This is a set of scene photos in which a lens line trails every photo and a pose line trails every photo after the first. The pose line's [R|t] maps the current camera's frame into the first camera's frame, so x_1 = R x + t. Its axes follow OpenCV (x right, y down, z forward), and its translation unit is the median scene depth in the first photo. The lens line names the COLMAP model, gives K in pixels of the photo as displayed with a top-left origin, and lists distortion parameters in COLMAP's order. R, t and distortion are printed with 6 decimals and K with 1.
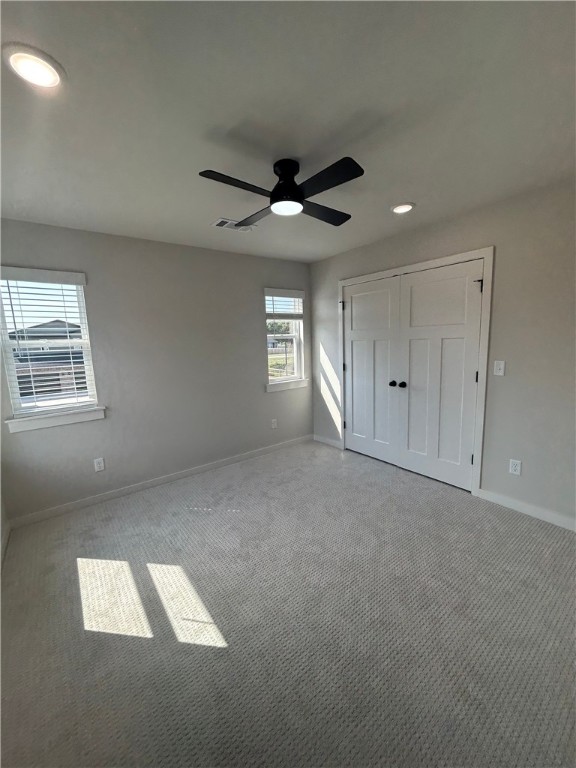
lens RADIAL K [[310.3, 0, 289.2], [0, 310.3, 384.2], [0, 0, 1]] dist [-0.000242, 0.000334]
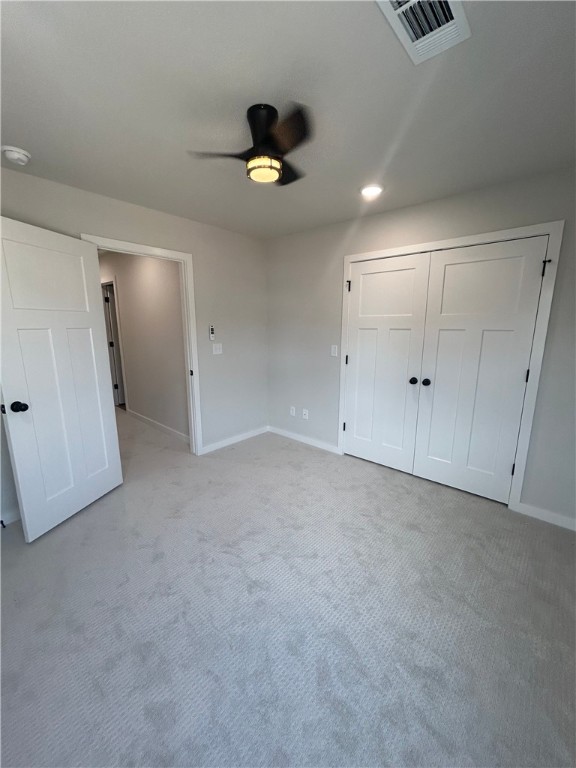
lens RADIAL K [[310.3, 0, 289.2], [0, 310.3, 384.2], [0, 0, 1]] dist [-0.000242, 0.000334]
pose [[0.978690, 0.001047, 0.205339, -0.175002], [-0.010543, 0.998924, 0.045156, -0.026942], [-0.205071, -0.046358, 0.977649, 0.237524]]
